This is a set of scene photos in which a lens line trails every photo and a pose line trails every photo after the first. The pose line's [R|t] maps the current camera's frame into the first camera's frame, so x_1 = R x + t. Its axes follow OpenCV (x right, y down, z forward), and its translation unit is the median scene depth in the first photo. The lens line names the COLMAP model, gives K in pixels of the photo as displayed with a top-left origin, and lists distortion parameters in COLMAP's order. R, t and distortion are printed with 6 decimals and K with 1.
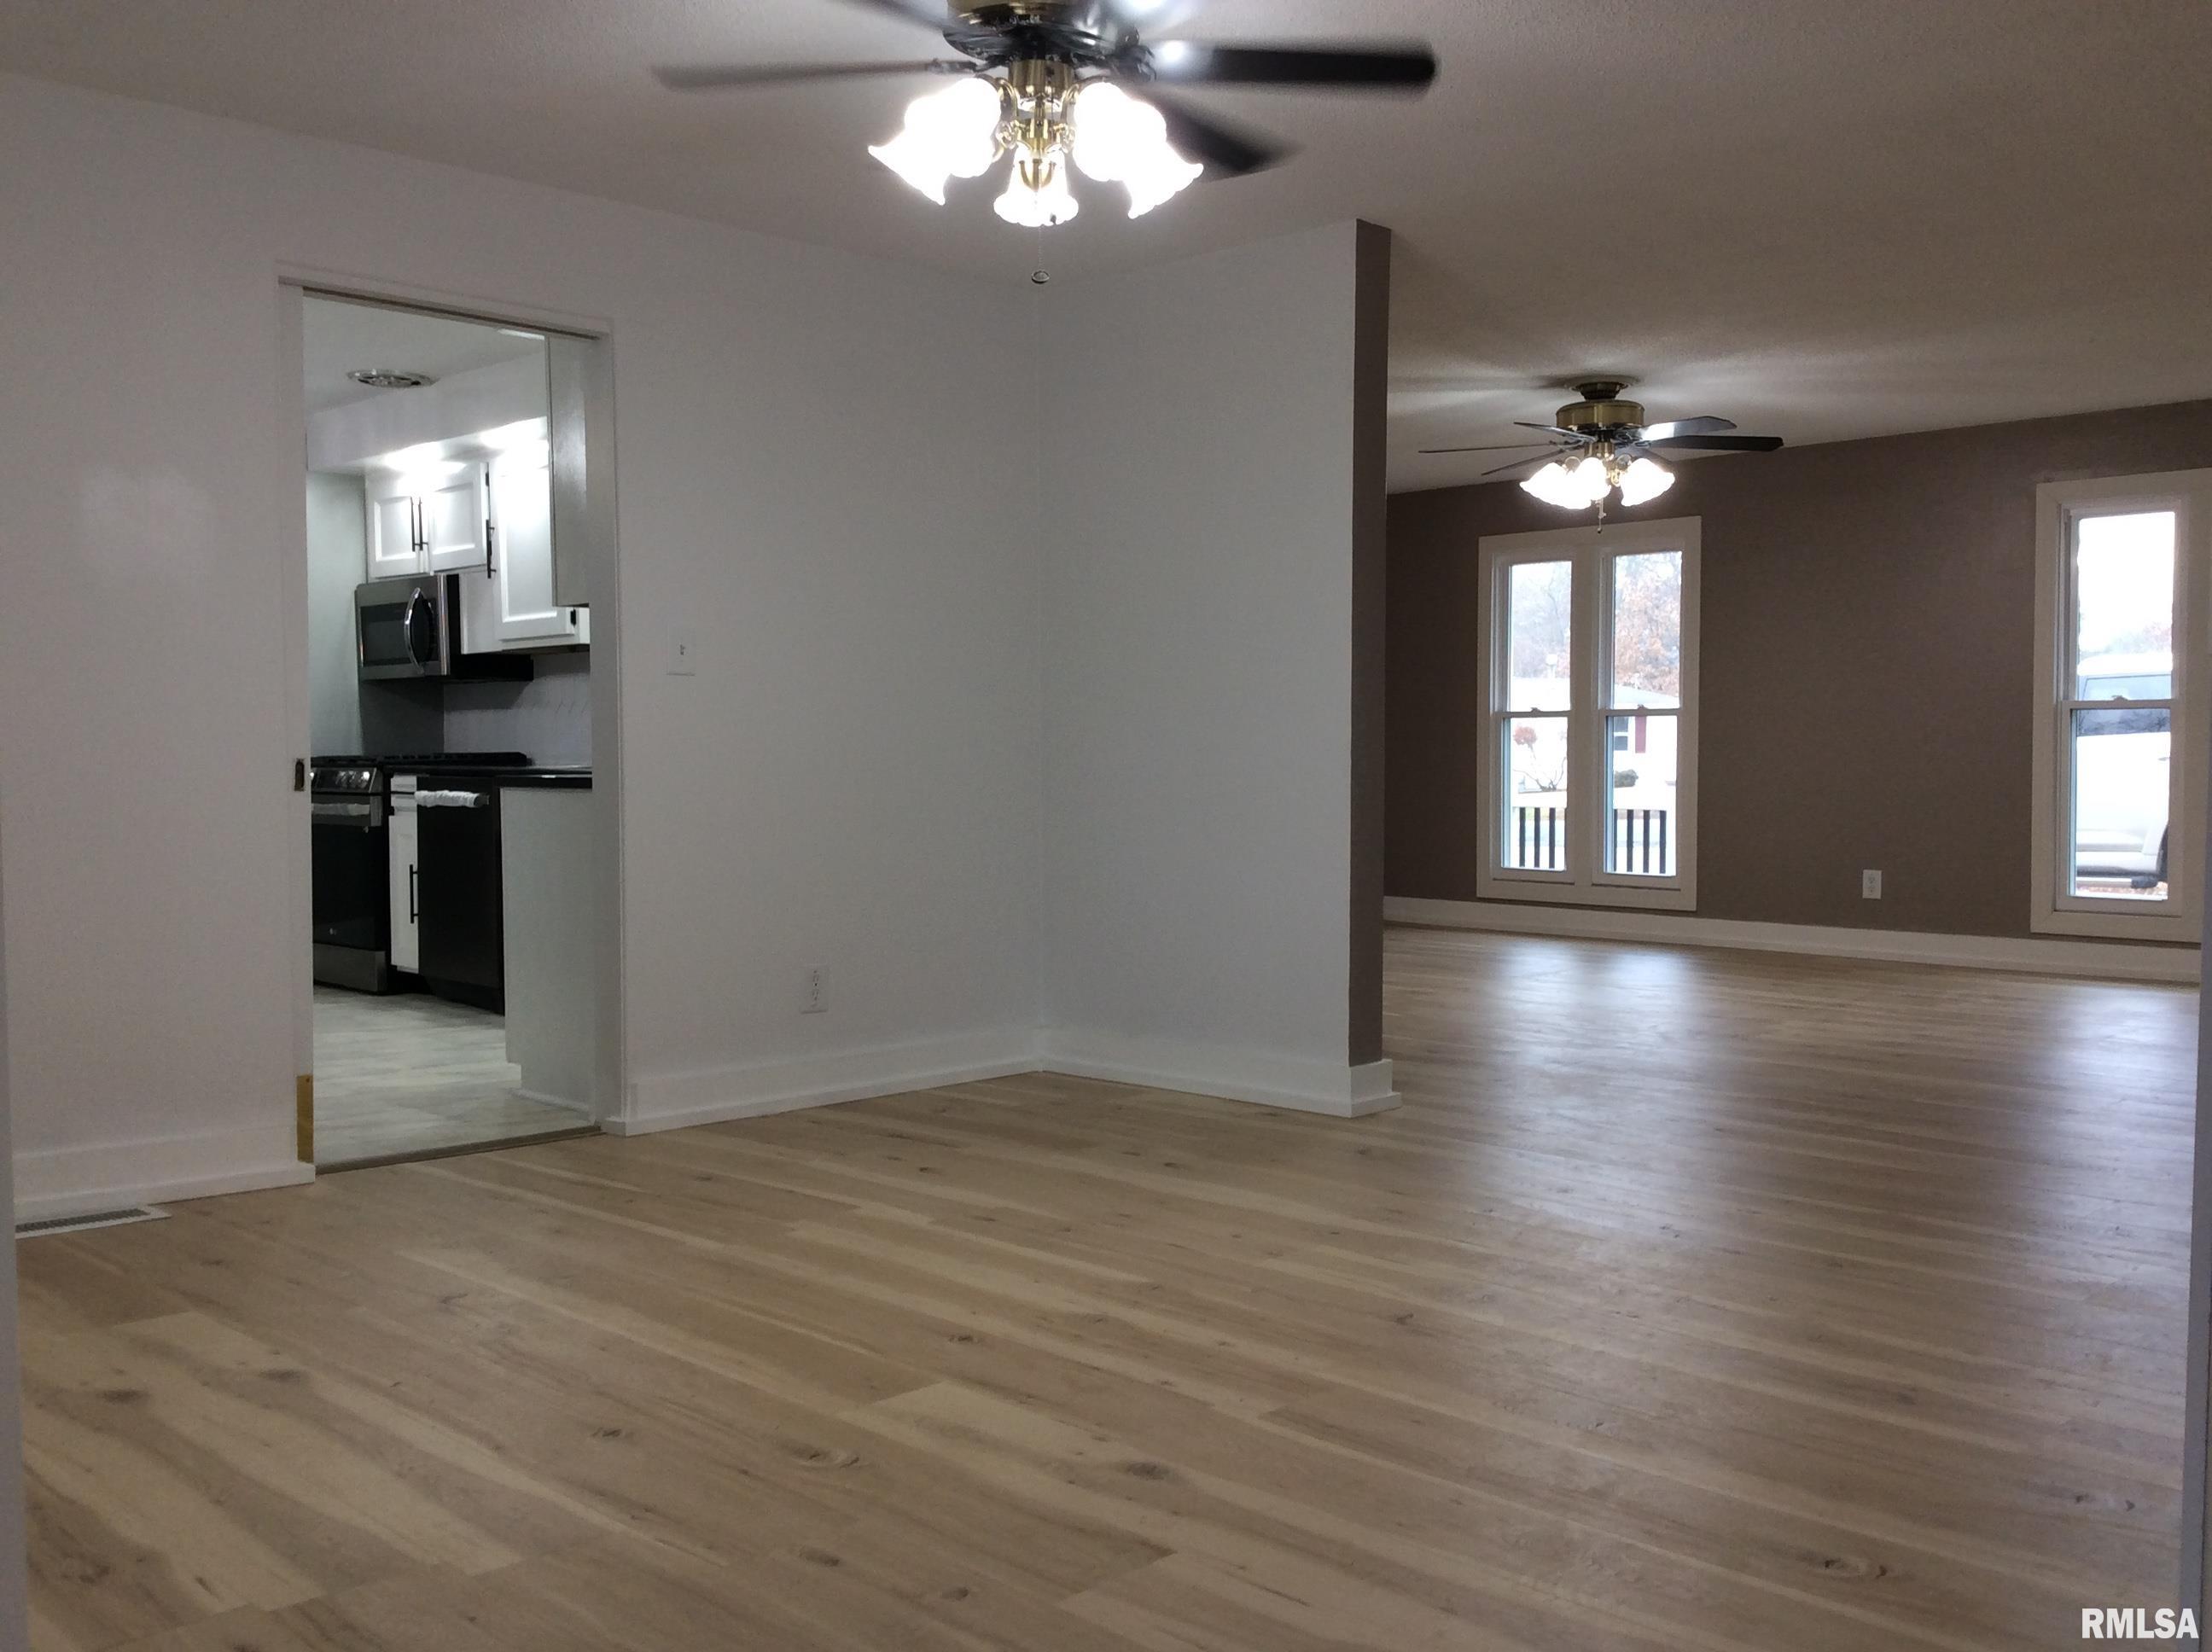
lens RADIAL K [[2052.0, 0, 1095.4], [0, 2052.0, 814.5], [0, 0, 1]] dist [0.069919, 0.000000]
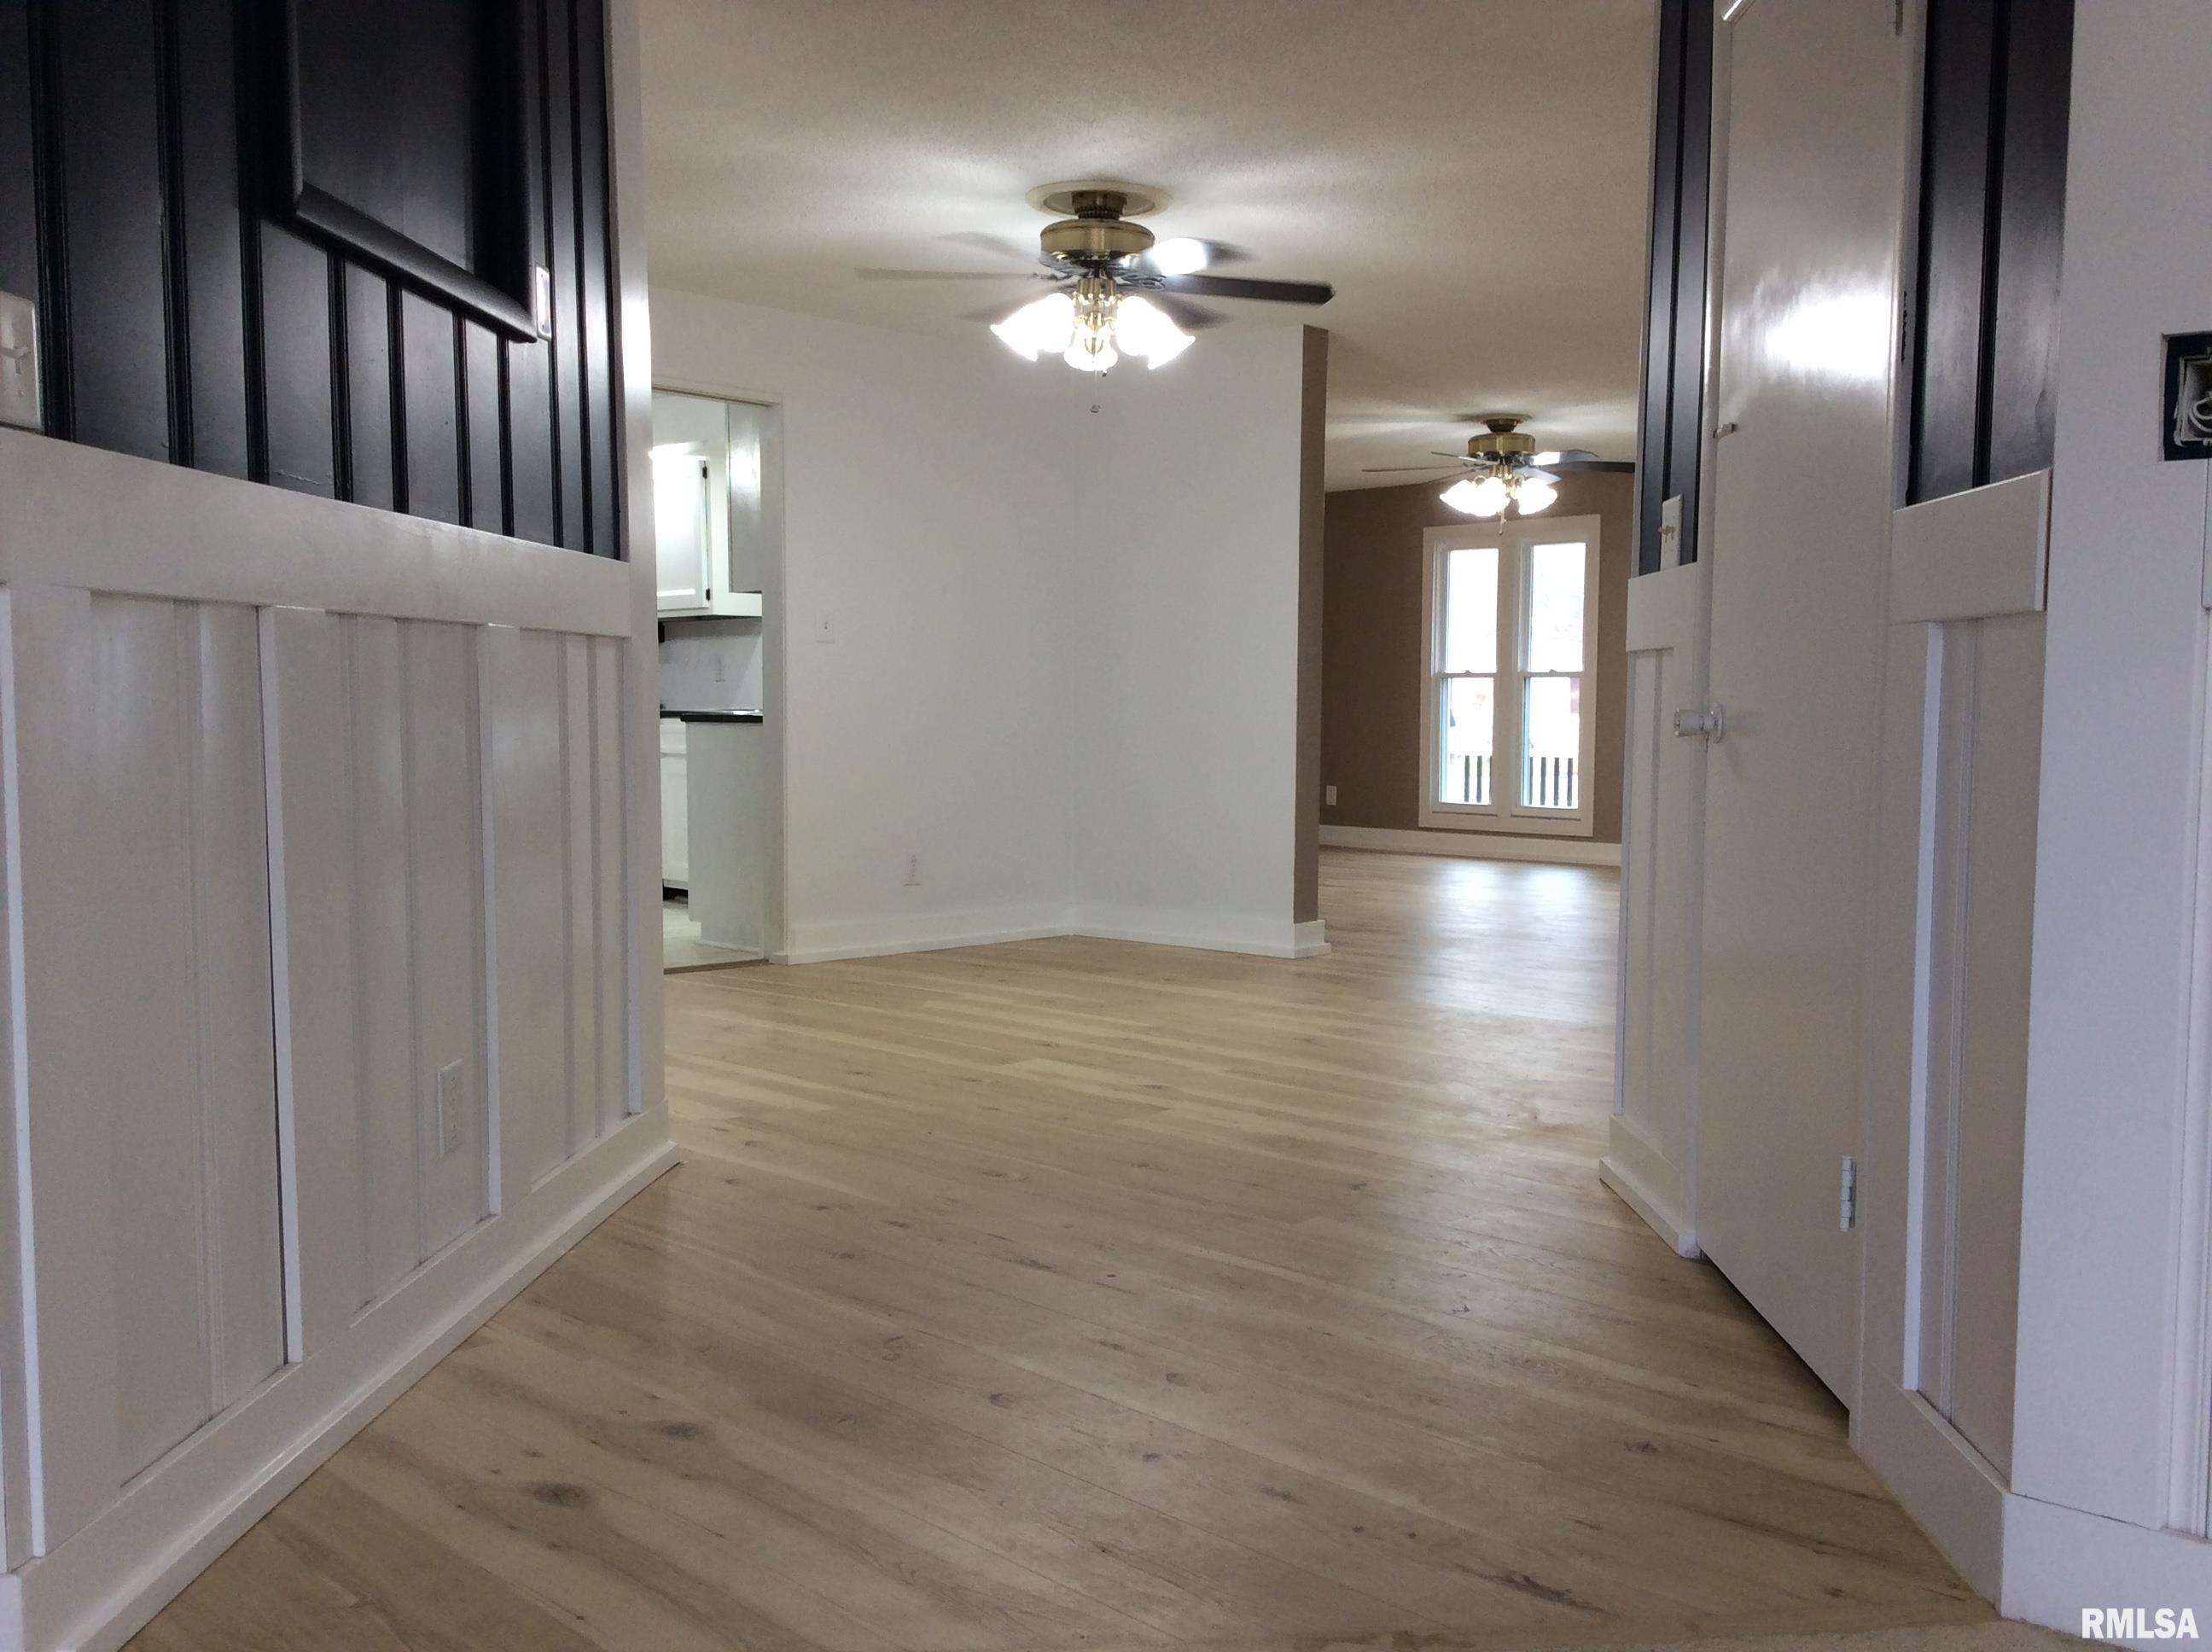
lens RADIAL K [[2052.0, 0, 1116.5], [0, 2052.0, 843.6], [0, 0, 1]] dist [0.069919, 0.000000]
pose [[0.999875, 0.006678, 0.014342, -0.018120], [-0.007164, 0.999393, 0.034100, 0.019120], [-0.014105, -0.034198, 0.999316, -0.387672]]
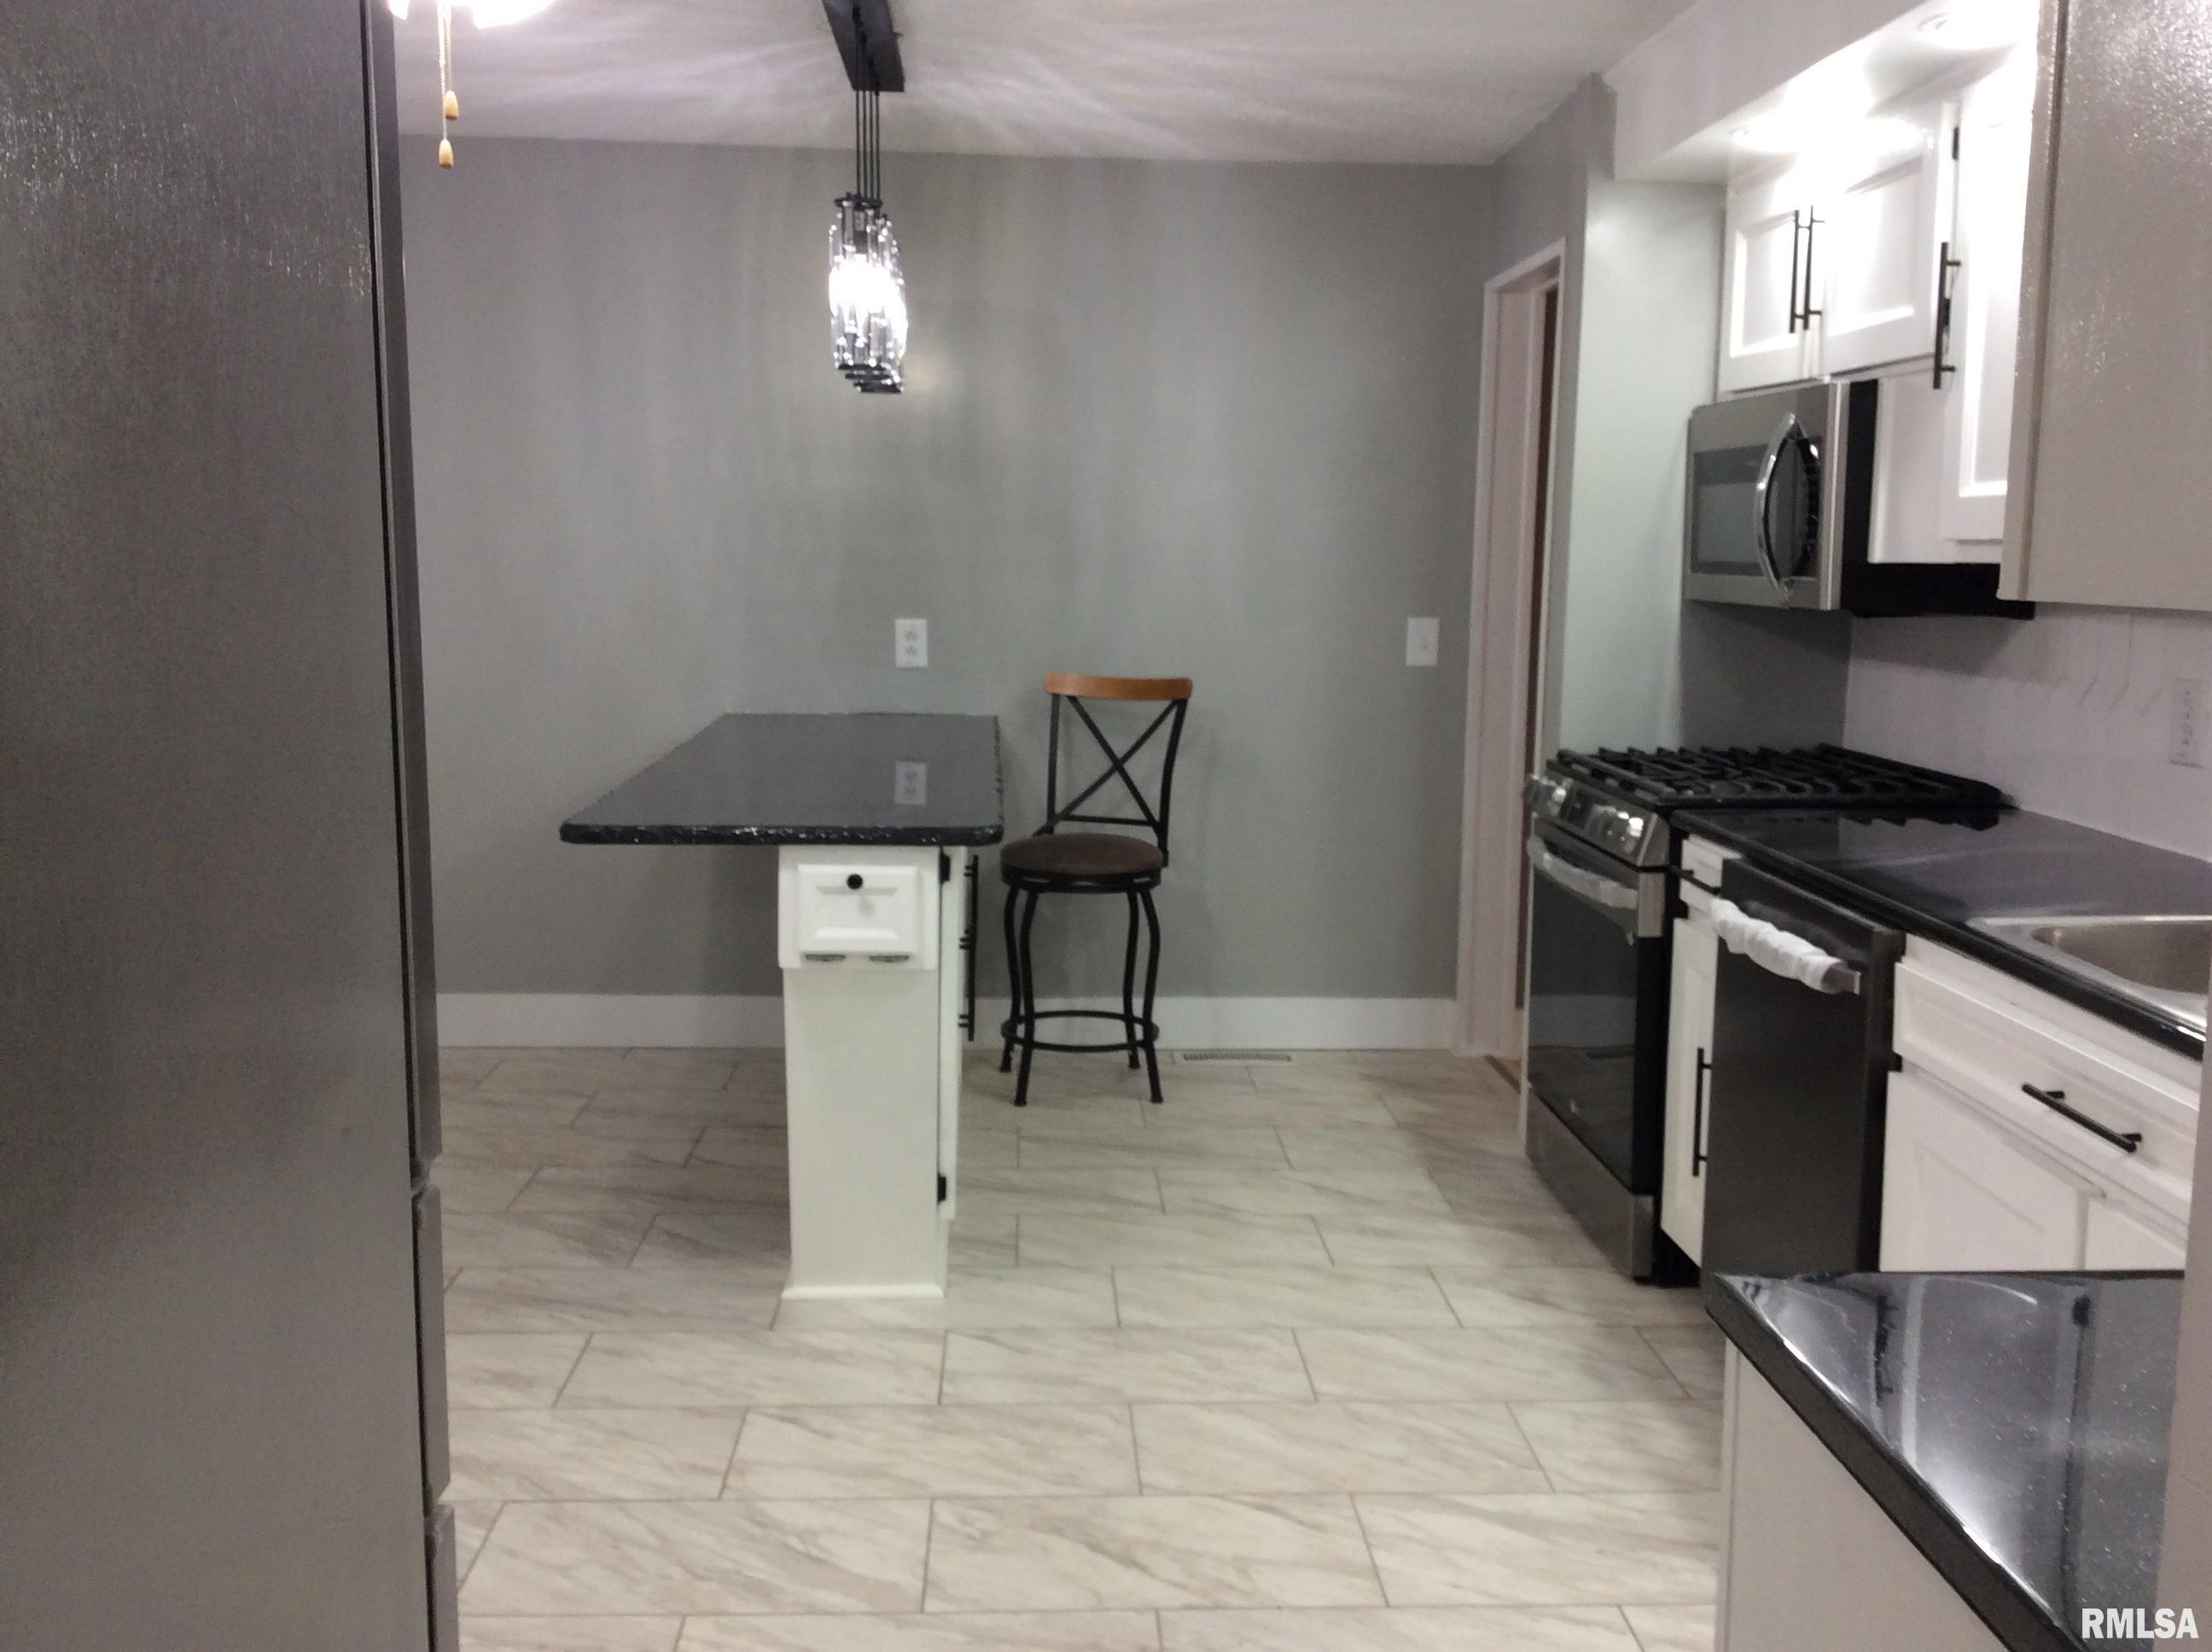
lens RADIAL K [[2052.0, 0, 1111.1], [0, 2052.0, 816.6], [0, 0, 1]] dist [0.069919, 0.000000]
pose [[0.757444, 0.099481, -0.645277, -0.132825], [-0.031277, 0.992718, 0.116332, -0.068246], [0.652151, -0.067933, 0.755039, 0.537706]]
